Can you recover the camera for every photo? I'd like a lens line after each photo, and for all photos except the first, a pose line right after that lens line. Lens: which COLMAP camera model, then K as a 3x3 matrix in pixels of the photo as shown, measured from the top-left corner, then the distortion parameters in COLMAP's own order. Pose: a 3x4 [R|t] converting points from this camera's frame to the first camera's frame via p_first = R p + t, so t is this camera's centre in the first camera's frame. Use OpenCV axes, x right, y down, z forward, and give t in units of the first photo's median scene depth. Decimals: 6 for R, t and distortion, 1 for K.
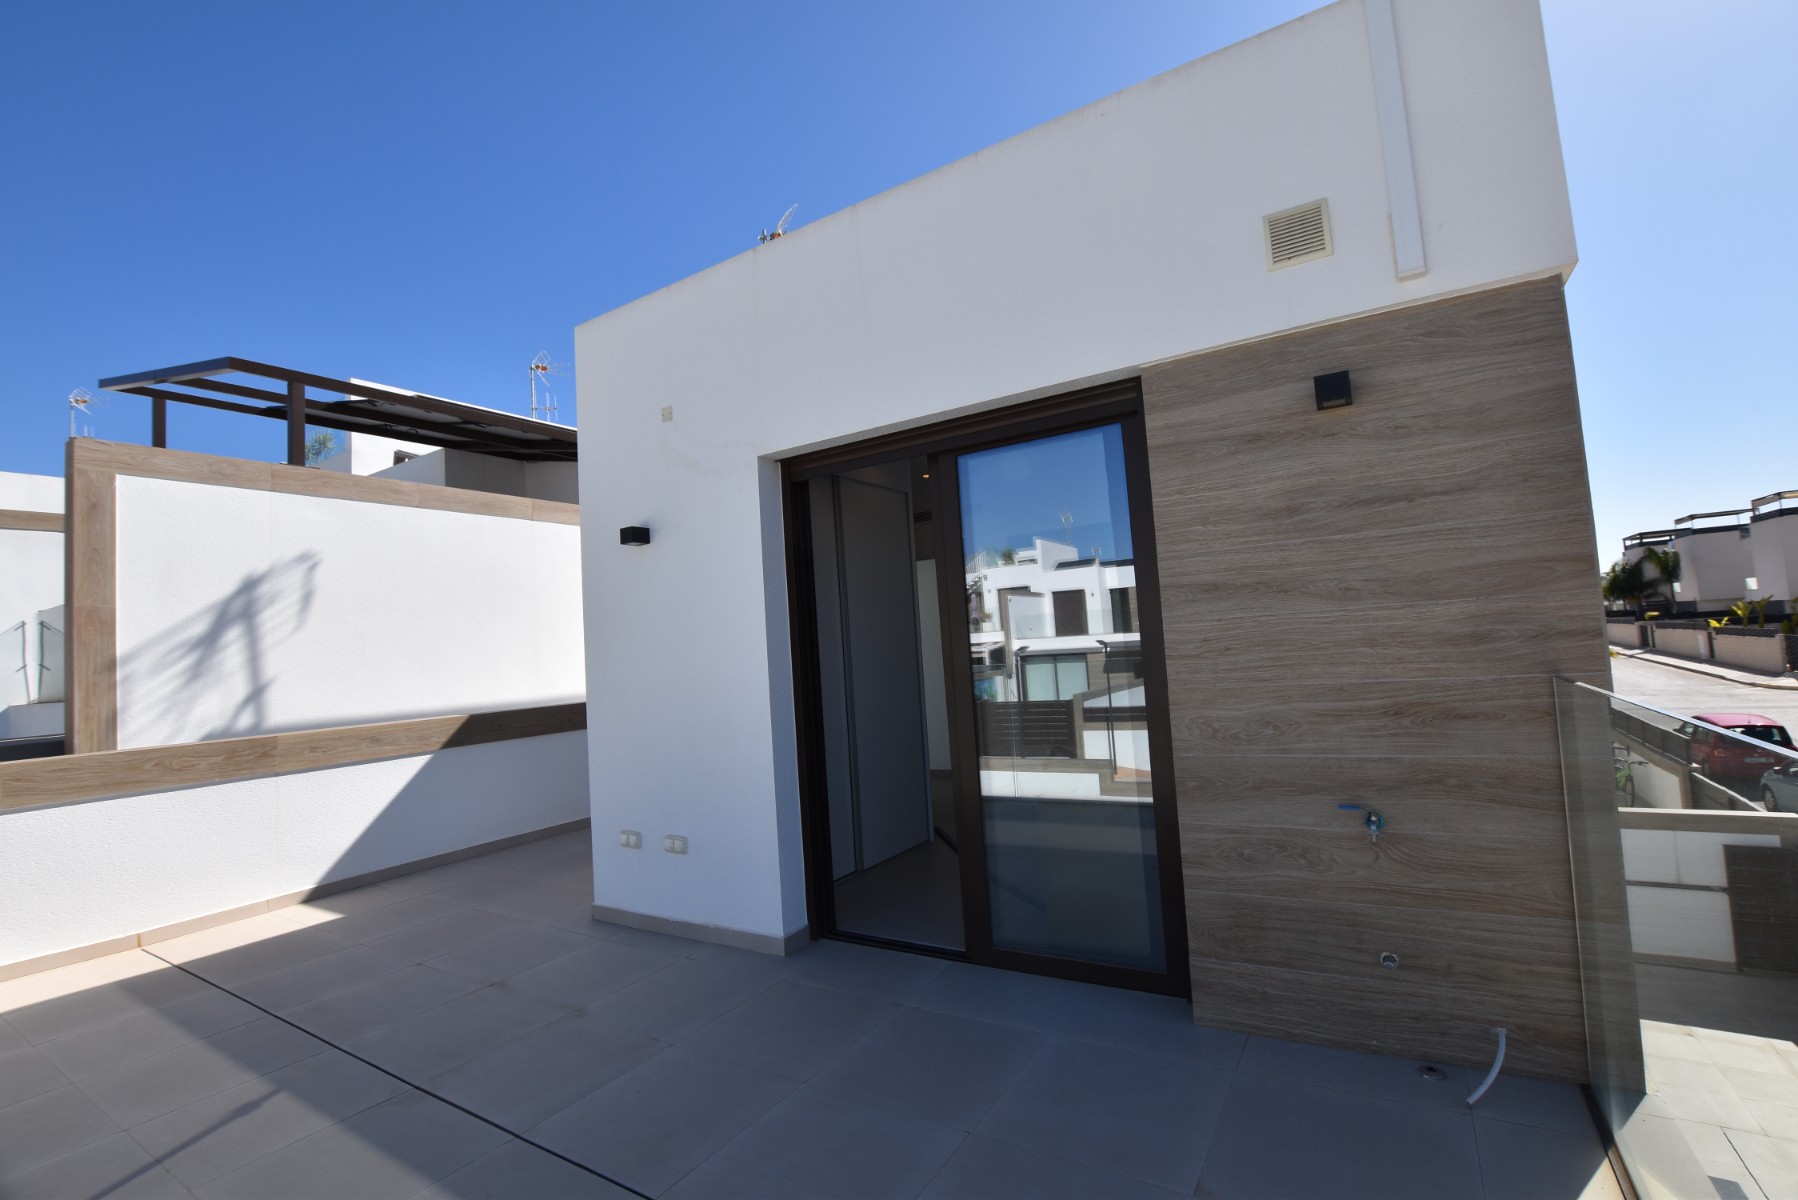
lens RADIAL K [[790.7, 0, 907.8], [0, 790.7, 603.2], [0, 0, 1]] dist [-0.036976, 0.007081]
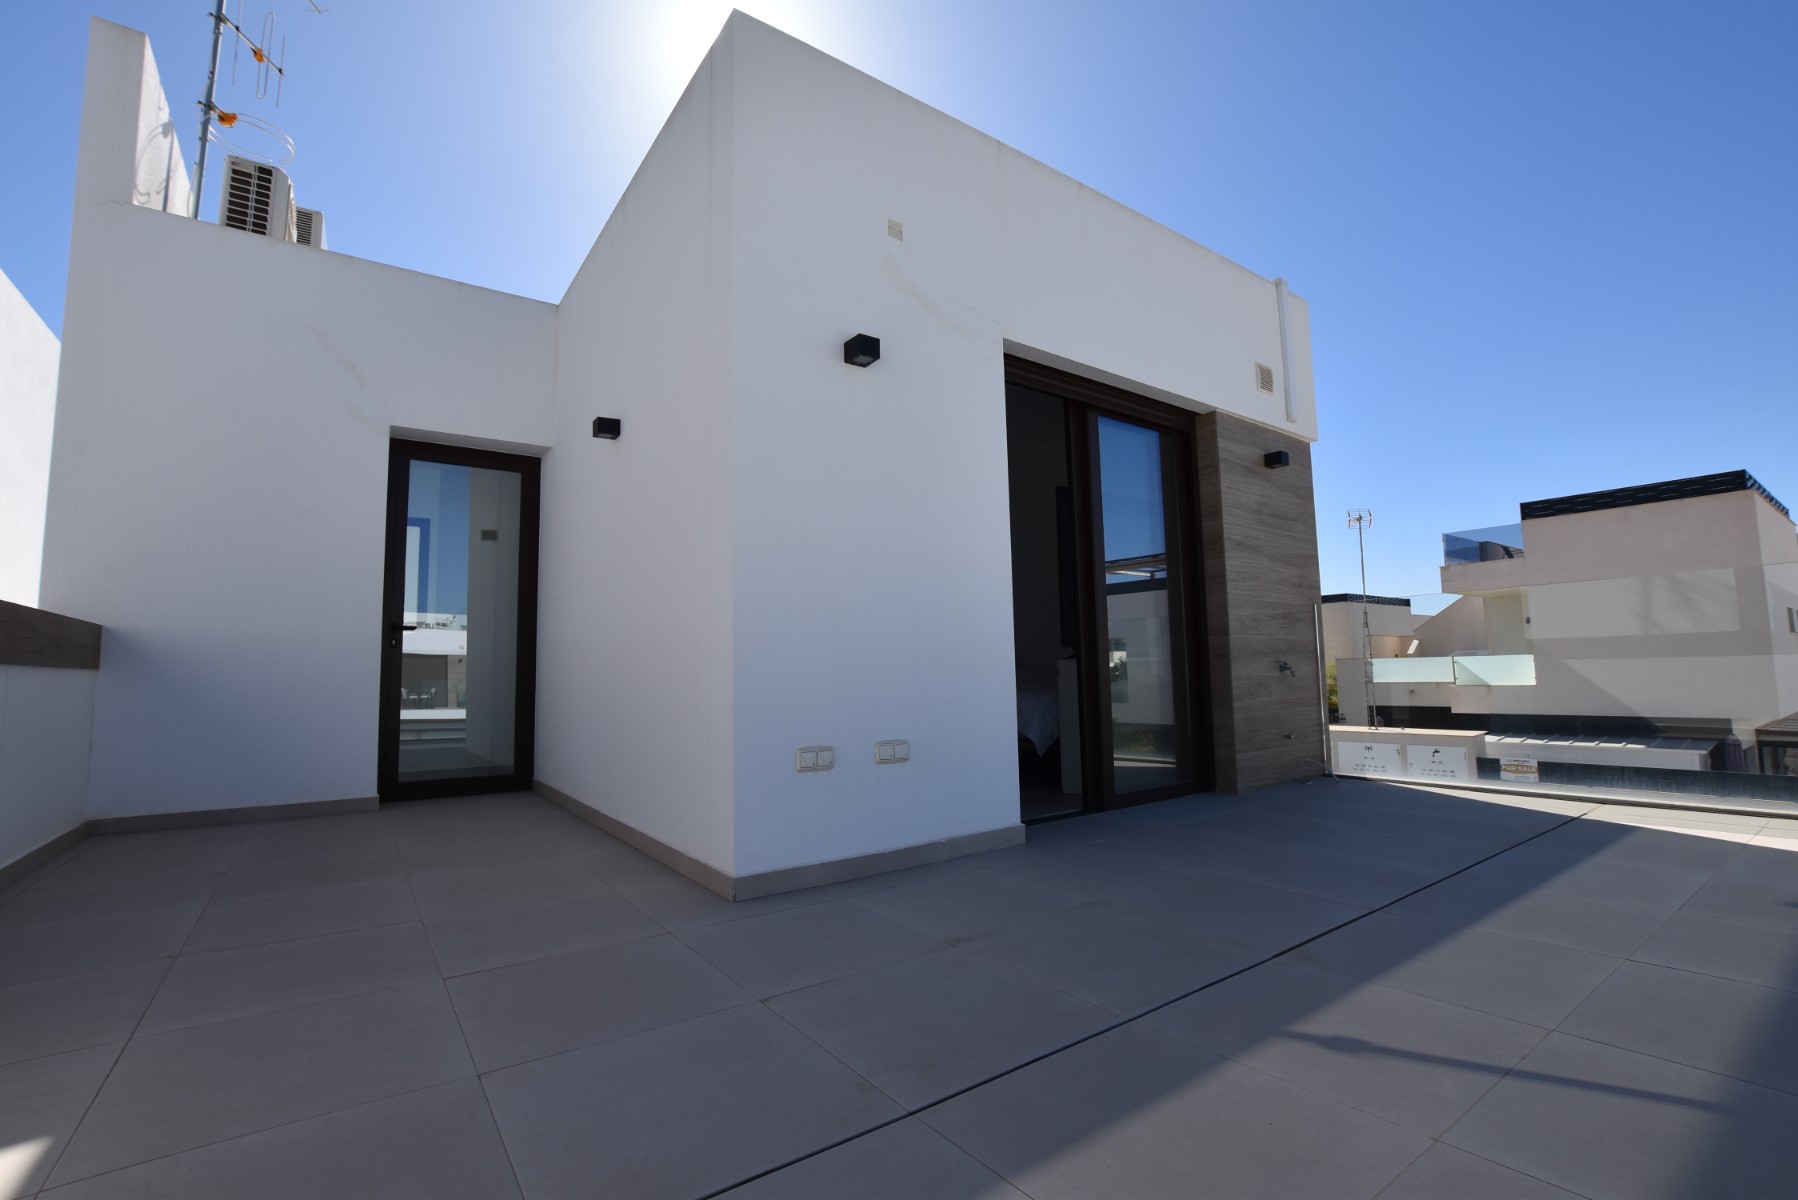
lens RADIAL K [[790.7, 0, 907.8], [0, 790.7, 593.4], [0, 0, 1]] dist [-0.036976, 0.007081]
pose [[0.374035, 0.143937, 0.916177, -1.603606], [-0.062053, 0.989553, -0.130131, 0.391907], [-0.925336, -0.008178, 0.379059, 1.071741]]
